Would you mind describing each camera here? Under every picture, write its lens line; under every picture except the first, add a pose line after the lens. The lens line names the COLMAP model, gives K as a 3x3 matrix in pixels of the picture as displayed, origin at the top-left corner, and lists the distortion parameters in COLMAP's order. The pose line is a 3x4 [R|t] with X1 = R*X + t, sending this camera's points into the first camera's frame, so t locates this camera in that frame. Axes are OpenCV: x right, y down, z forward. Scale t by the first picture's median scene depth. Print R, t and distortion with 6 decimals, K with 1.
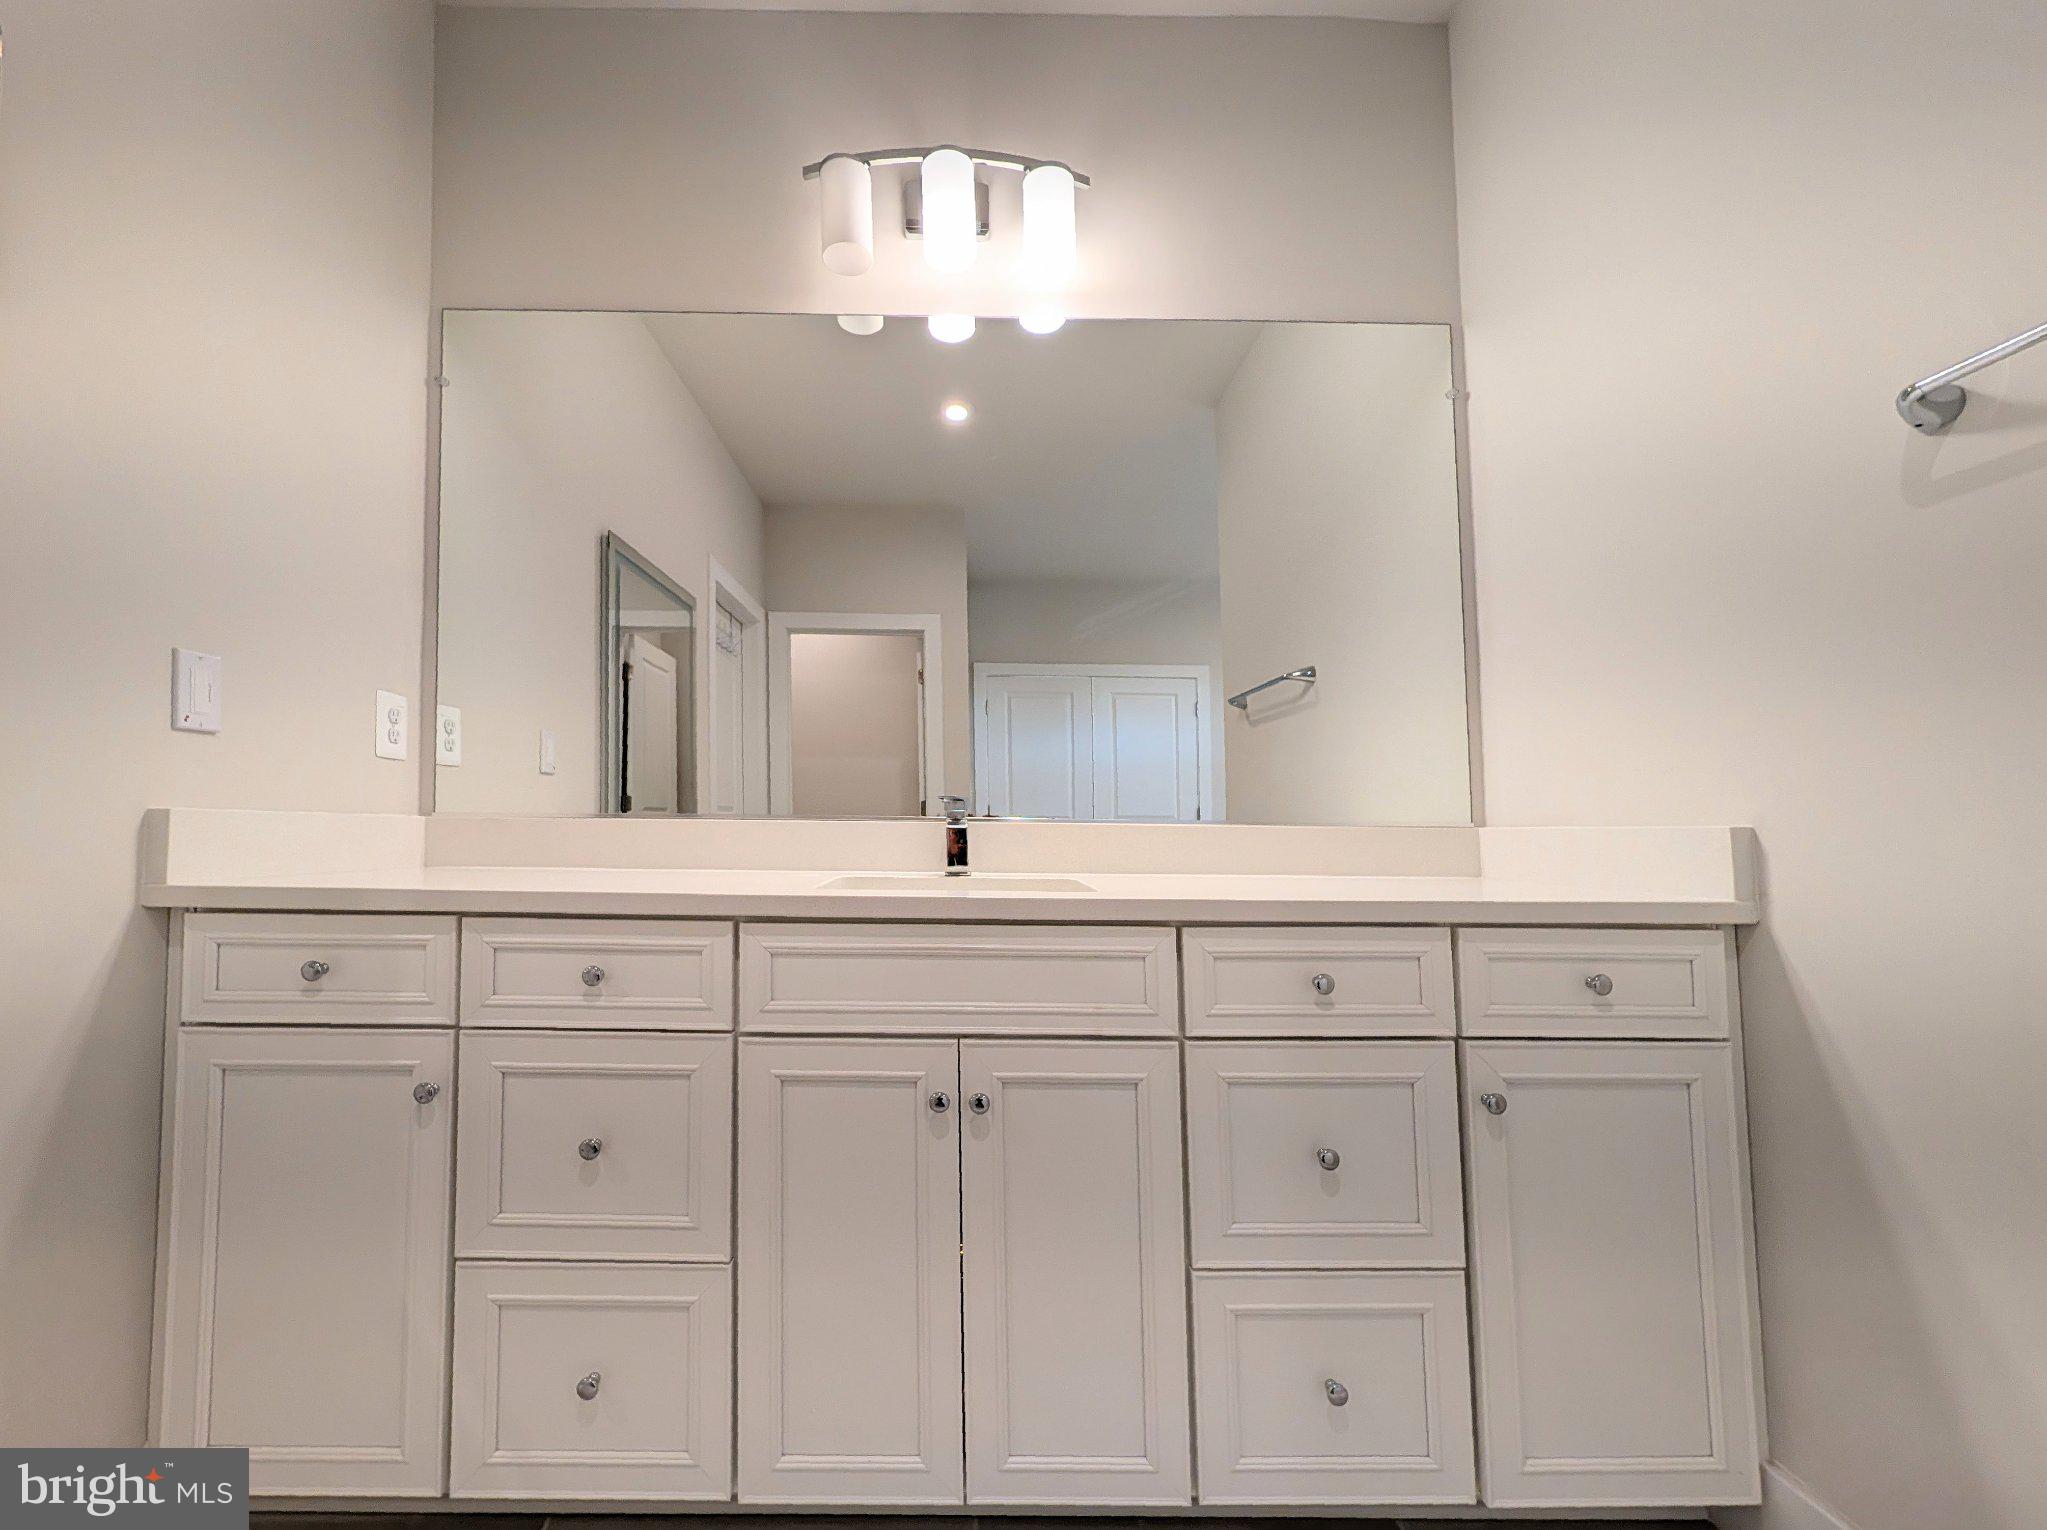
lens RADIAL K [[908.8, 0, 1023.7], [0, 908.8, 777.7], [0, 0, 1]] dist [0.000015, -0.000252]
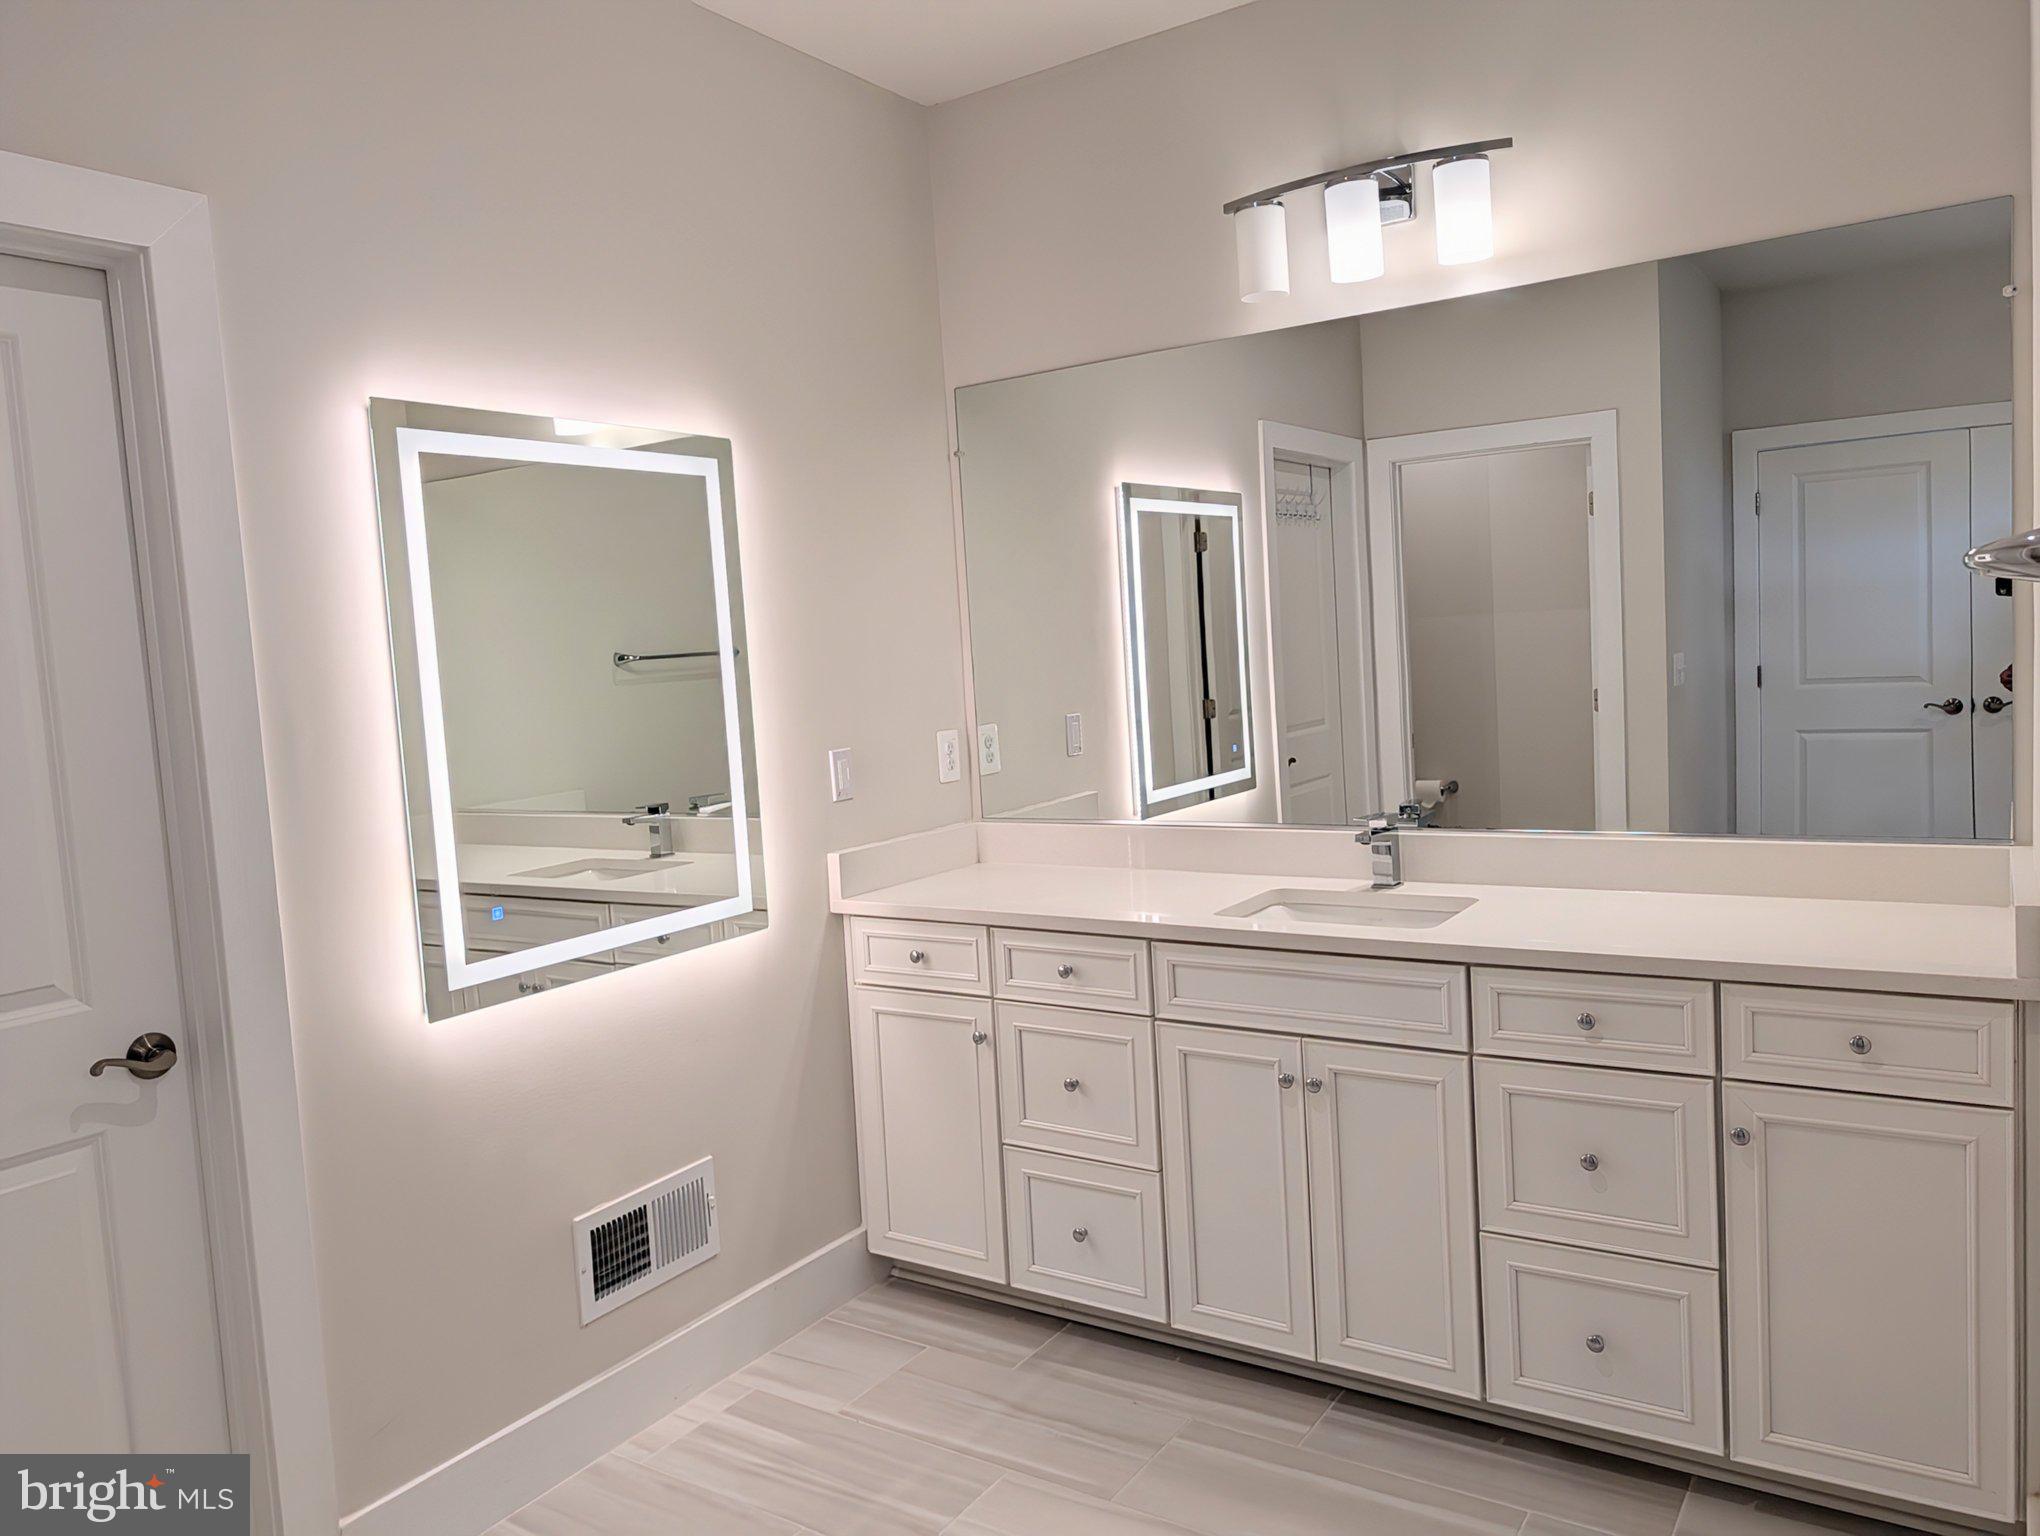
lens RADIAL K [[1442.9, 0, 1020.0], [0, 1442.9, 768.0], [0, 0, 1]] dist [-0.004422, -0.001027]
pose [[0.833960, -0.006818, -0.551783, 0.750821], [0.074338, 0.992197, 0.100094, -0.346410], [0.546795, -0.124493, 0.827959, -0.929278]]
